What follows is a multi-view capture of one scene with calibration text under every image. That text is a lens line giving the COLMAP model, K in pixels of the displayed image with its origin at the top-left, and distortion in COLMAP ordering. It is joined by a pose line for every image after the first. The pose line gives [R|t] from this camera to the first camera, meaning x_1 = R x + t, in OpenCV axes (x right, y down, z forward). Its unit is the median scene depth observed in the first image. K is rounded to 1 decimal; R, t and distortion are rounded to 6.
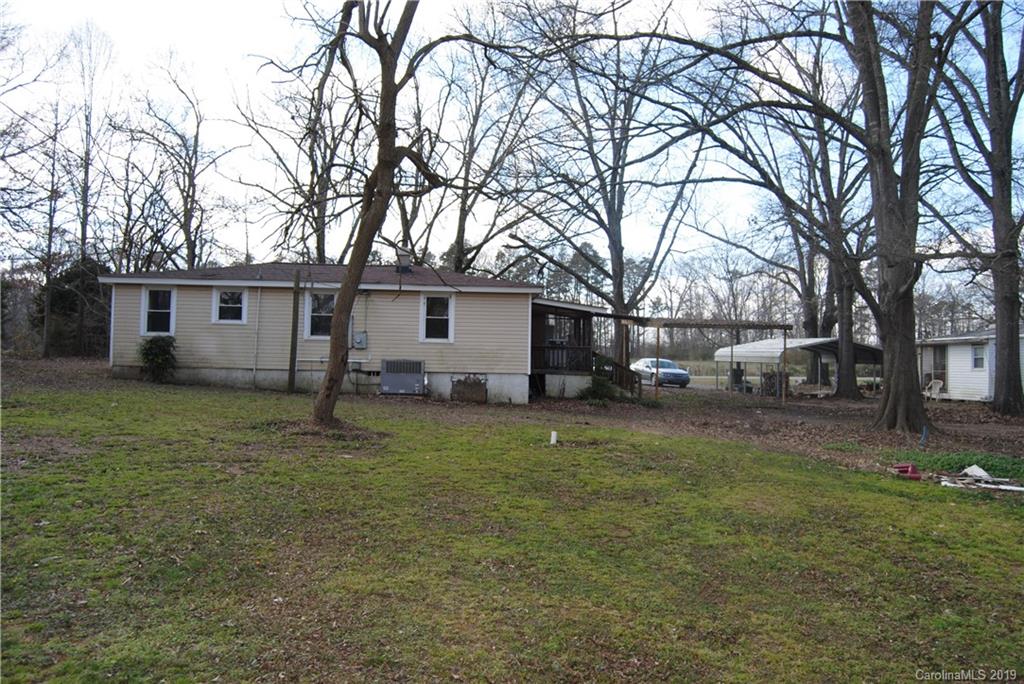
lens RADIAL K [[806.2, 0, 513.1], [0, 806.2, 338.5], [0, 0, 1]] dist [-0.091850, 0.030684]
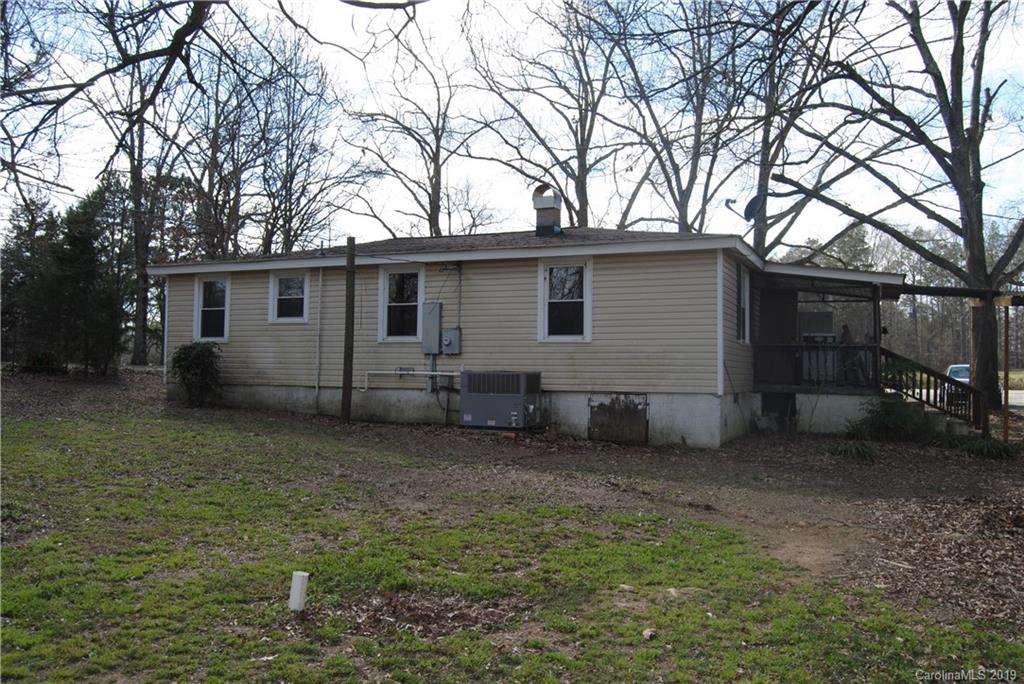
lens RADIAL K [[864.0, 0, 512.0], [0, 864.0, 342.0], [0, 0, 1]] dist [-0.071944, 0.001299]
pose [[0.884656, -0.025084, -0.465569, 0.174293], [0.020893, 0.999681, -0.014161, 0.013333], [0.465776, 0.002800, 0.884898, 0.407318]]
